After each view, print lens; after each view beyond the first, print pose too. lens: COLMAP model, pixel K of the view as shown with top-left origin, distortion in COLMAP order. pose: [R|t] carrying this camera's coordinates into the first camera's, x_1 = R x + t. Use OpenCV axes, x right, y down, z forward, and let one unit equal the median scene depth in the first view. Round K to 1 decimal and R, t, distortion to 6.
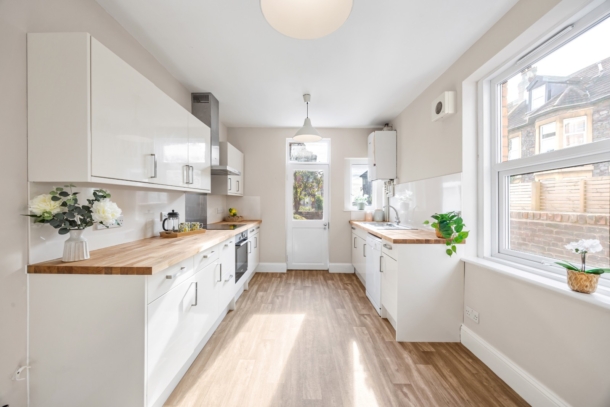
lens RADIAL K [[235.8, 0, 304.8], [0, 235.8, 202.6], [0, 0, 1]] dist [-0.000421, 0.001158]
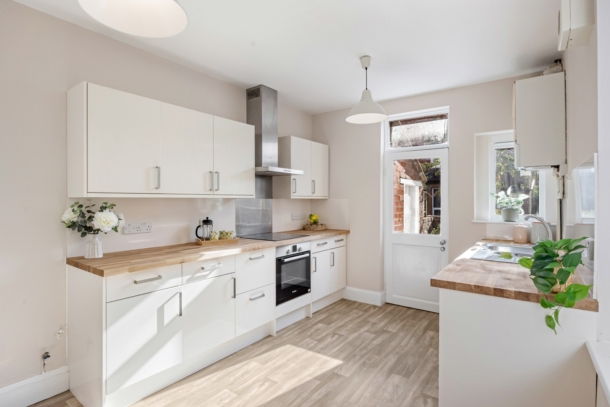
lens RADIAL K [[317.2, 0, 302.3], [0, 317.2, 200.5], [0, 0, 1]] dist [-0.003778, -0.000320]
pose [[0.804891, -0.003540, -0.593413, 0.481022], [0.001862, 0.999992, -0.003440, -0.029306], [0.593420, 0.001664, 0.804891, 0.149331]]
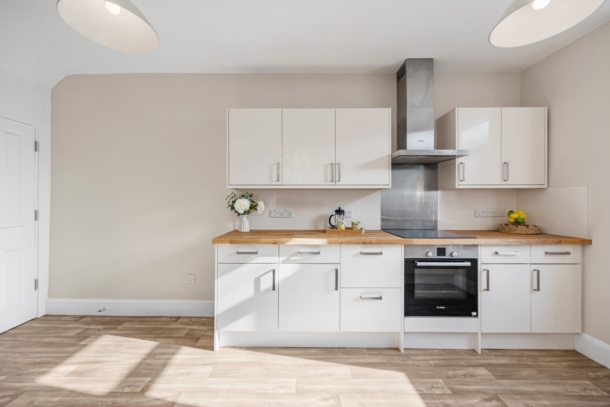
lens RADIAL K [[235.8, 0, 300.3], [0, 235.8, 201.9], [0, 0, 1]] dist [-0.000421, 0.001158]
pose [[-0.013353, 0.002598, -0.999907, 0.431571], [-0.001689, 0.999995, 0.002621, 0.004337], [0.999909, 0.001724, -0.013348, 0.740279]]
